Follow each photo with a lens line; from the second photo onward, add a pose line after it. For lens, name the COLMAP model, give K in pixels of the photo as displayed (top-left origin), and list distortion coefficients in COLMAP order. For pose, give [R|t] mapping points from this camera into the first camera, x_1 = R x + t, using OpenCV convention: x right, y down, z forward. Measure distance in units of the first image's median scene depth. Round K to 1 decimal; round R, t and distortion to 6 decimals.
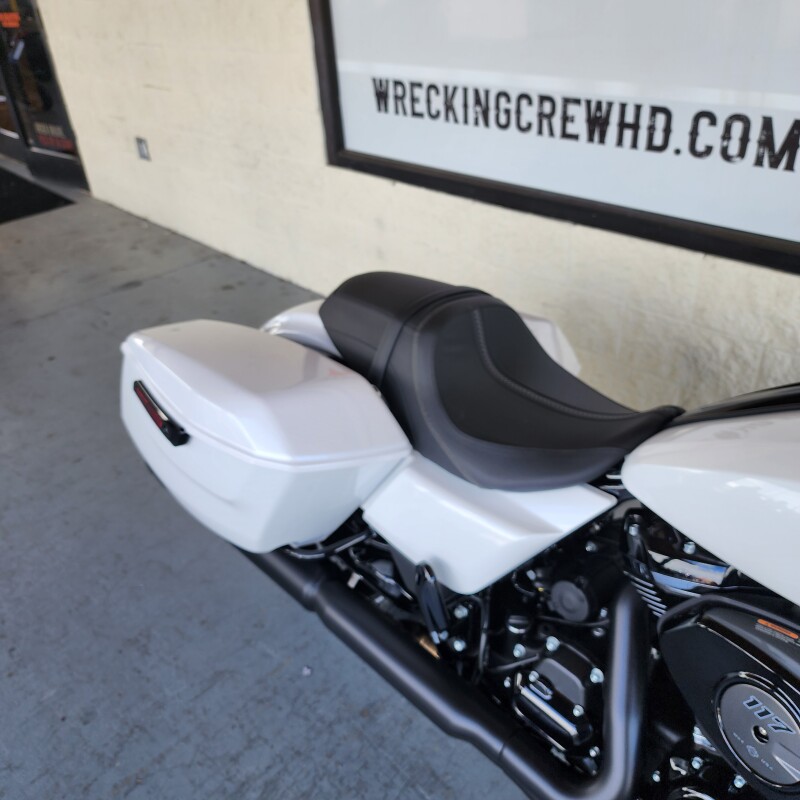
lens RADIAL K [[726.8, 0, 404.1], [0, 726.8, 383.0], [0, 0, 1]] dist [0.012780, 0.018787]
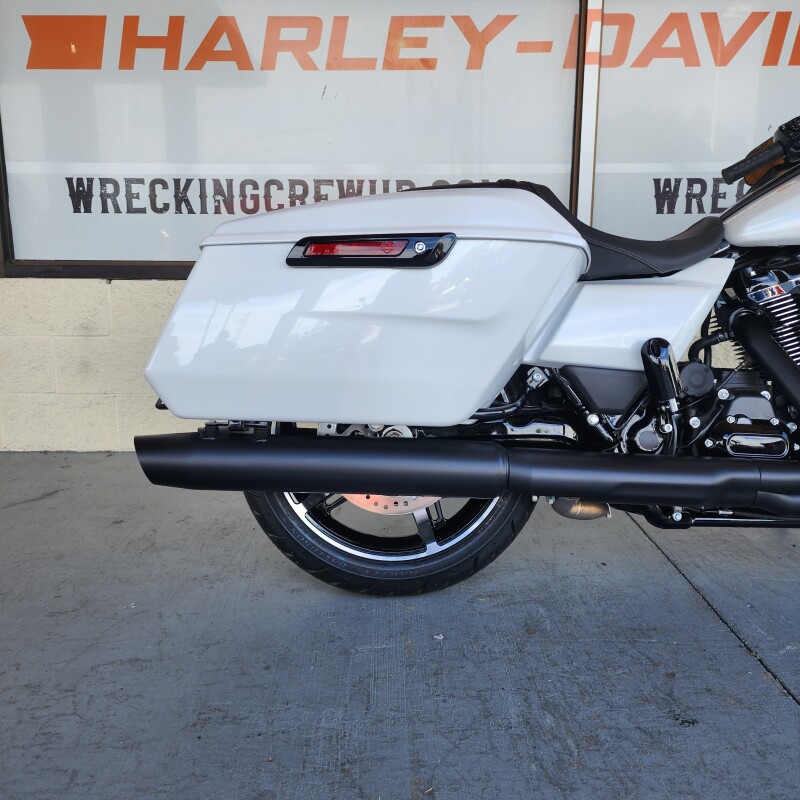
lens RADIAL K [[703.2, 0, 394.8], [0, 703.2, 400.5], [0, 0, 1]] dist [0.029493, 0.013492]
pose [[0.684870, -0.074252, 0.724872, -0.552664], [0.332162, 0.917237, -0.219875, 0.233356], [-0.648553, 0.391361, 0.652852, 0.306304]]
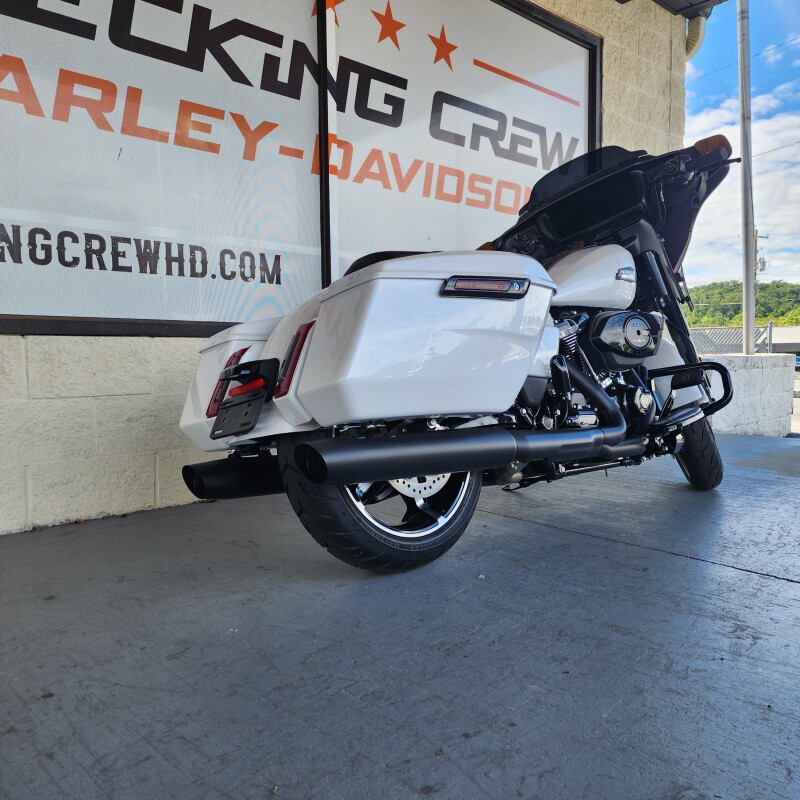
lens RADIAL K [[703.2, 0, 394.8], [0, 703.2, 400.5], [0, 0, 1]] dist [0.029493, 0.013492]
pose [[0.018696, -0.001951, 0.999823, -0.917781], [0.514232, 0.857614, -0.007942, 0.078852], [-0.857447, 0.514290, 0.017038, 0.725935]]
